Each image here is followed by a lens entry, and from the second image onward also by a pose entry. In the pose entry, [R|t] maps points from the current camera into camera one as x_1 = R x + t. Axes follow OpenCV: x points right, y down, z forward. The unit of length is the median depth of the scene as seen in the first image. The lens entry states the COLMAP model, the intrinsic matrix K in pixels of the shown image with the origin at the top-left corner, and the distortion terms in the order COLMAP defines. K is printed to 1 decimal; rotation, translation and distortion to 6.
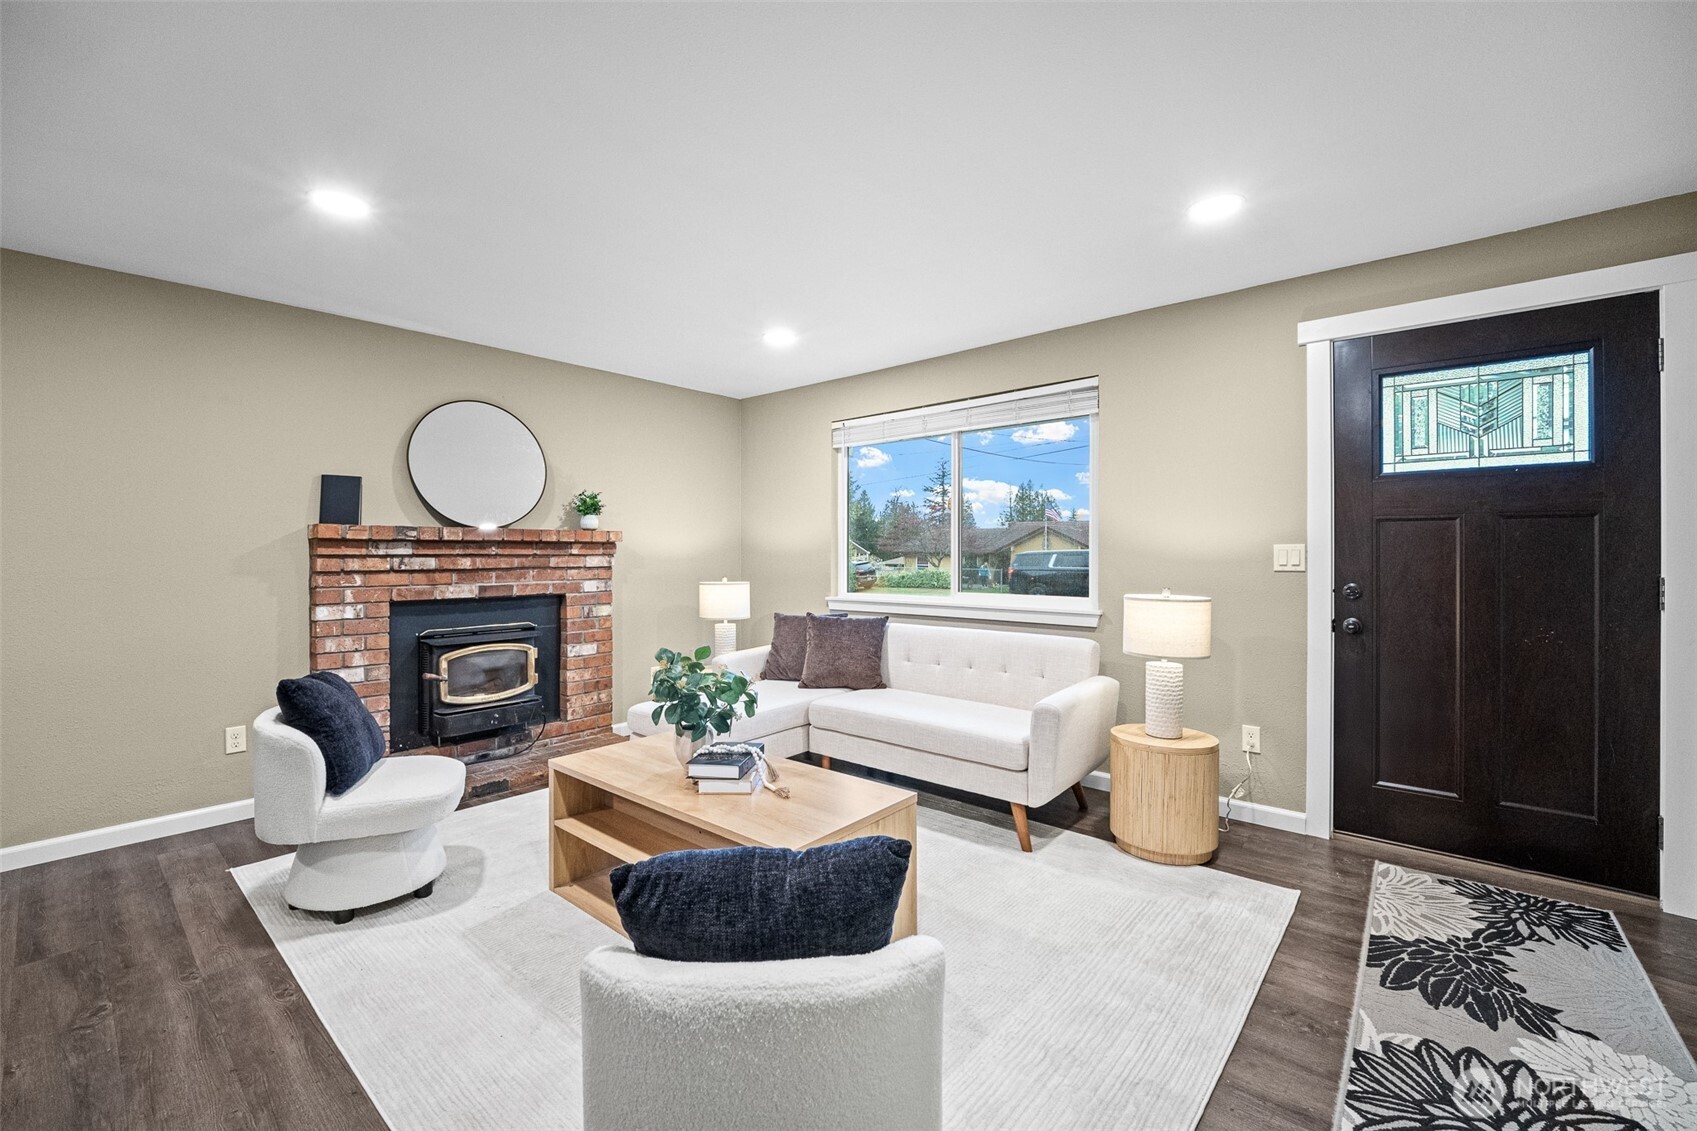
lens RADIAL K [[698.4, 0, 854.1], [0, 698.4, 549.8], [0, 0, 1]] dist [-0.000317, -0.000020]
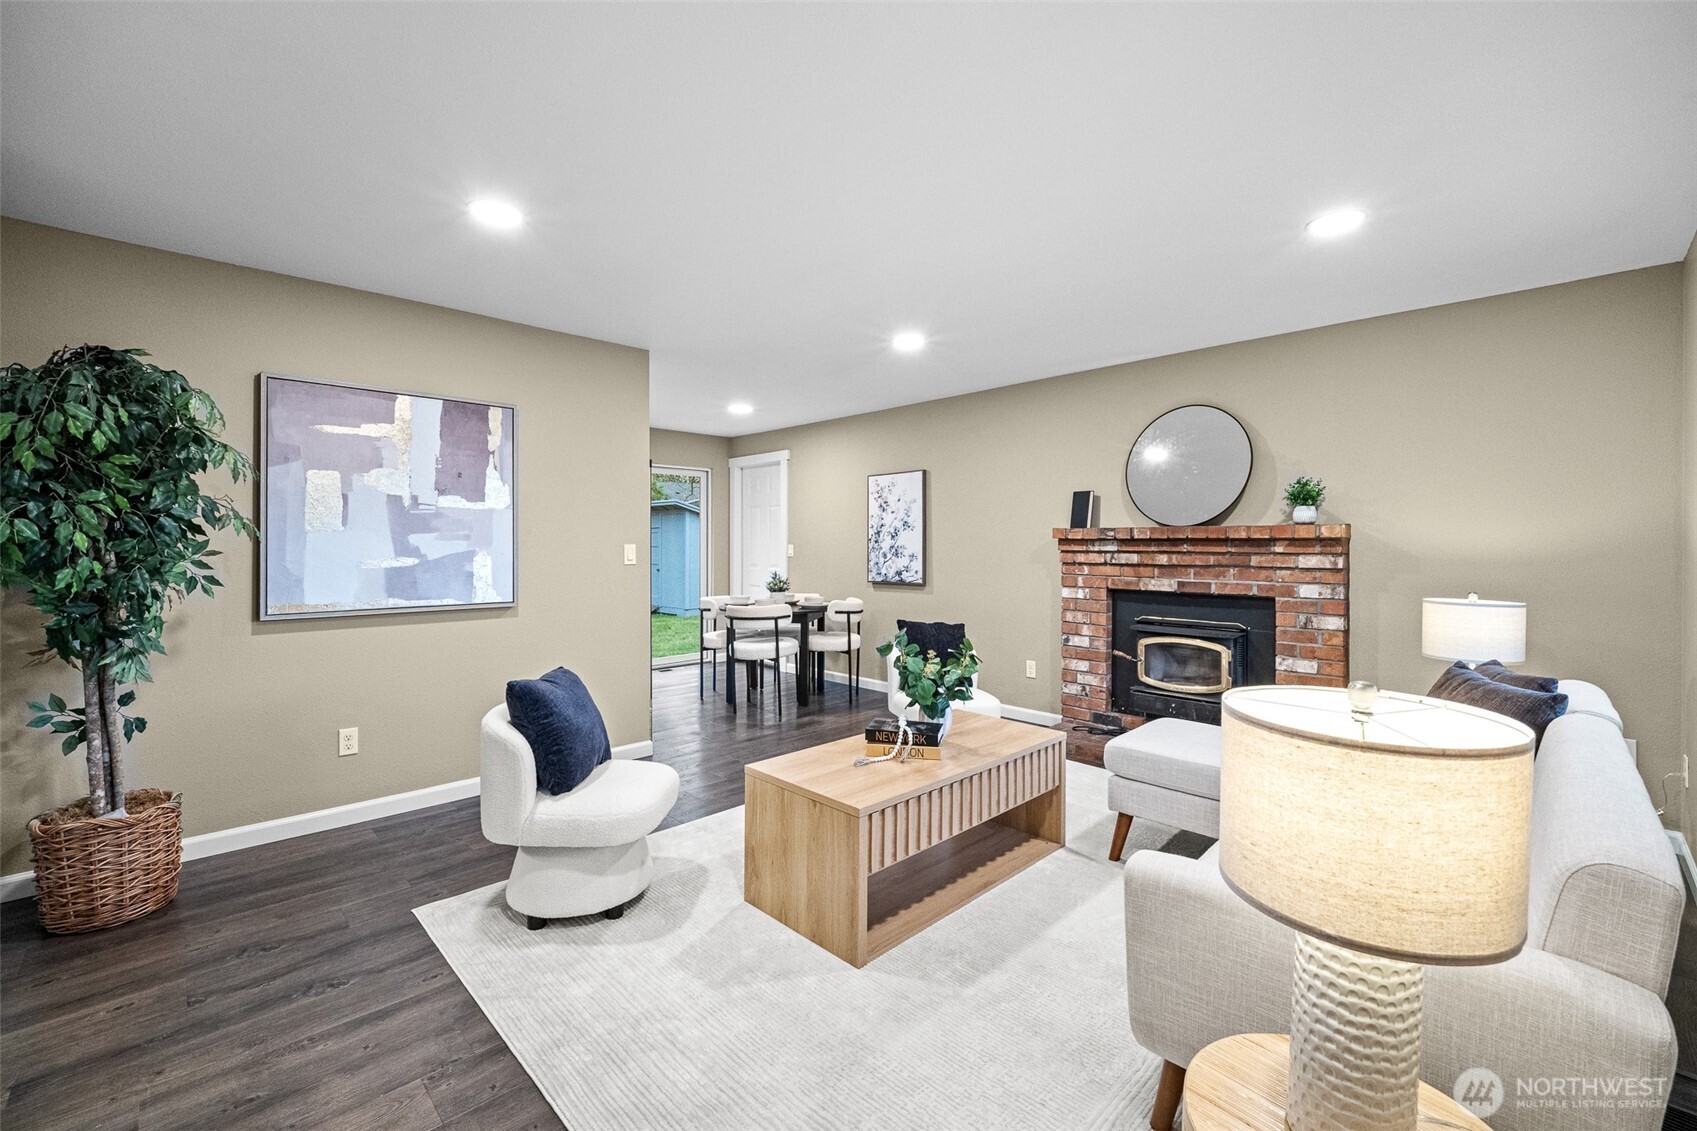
lens RADIAL K [[698.4, 0, 854.1], [0, 698.4, 549.8], [0, 0, 1]] dist [-0.000317, -0.000020]
pose [[-0.088765, 0.008202, -0.996019, 0.577897], [-0.000239, 0.999966, 0.008256, -0.004709], [0.996053, 0.000971, -0.088760, 0.619789]]
